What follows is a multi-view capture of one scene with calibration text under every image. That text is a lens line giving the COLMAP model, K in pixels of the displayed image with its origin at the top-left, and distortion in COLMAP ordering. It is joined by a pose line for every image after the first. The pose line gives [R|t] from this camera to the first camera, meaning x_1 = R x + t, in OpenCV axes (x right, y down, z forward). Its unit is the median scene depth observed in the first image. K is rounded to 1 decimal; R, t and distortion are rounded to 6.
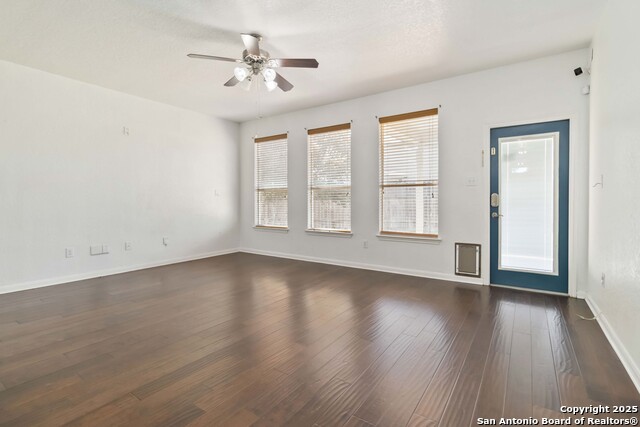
lens RADIAL K [[301.5, 0, 312.7], [0, 301.5, 206.8], [0, 0, 1]] dist [0.002793, 0.000137]
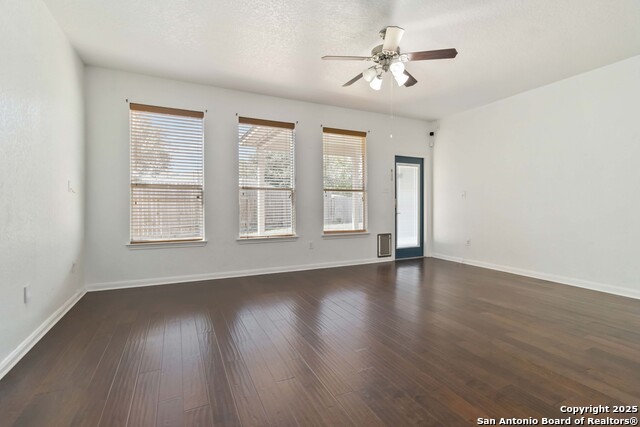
lens RADIAL K [[301.5, 0, 308.0], [0, 301.5, 204.3], [0, 0, 1]] dist [0.002793, 0.000137]
pose [[0.497624, 0.000785, 0.867392, -0.838475], [0.014283, 0.999857, -0.009099, -0.008004], [-0.867275, 0.016917, 0.497542, 0.571236]]
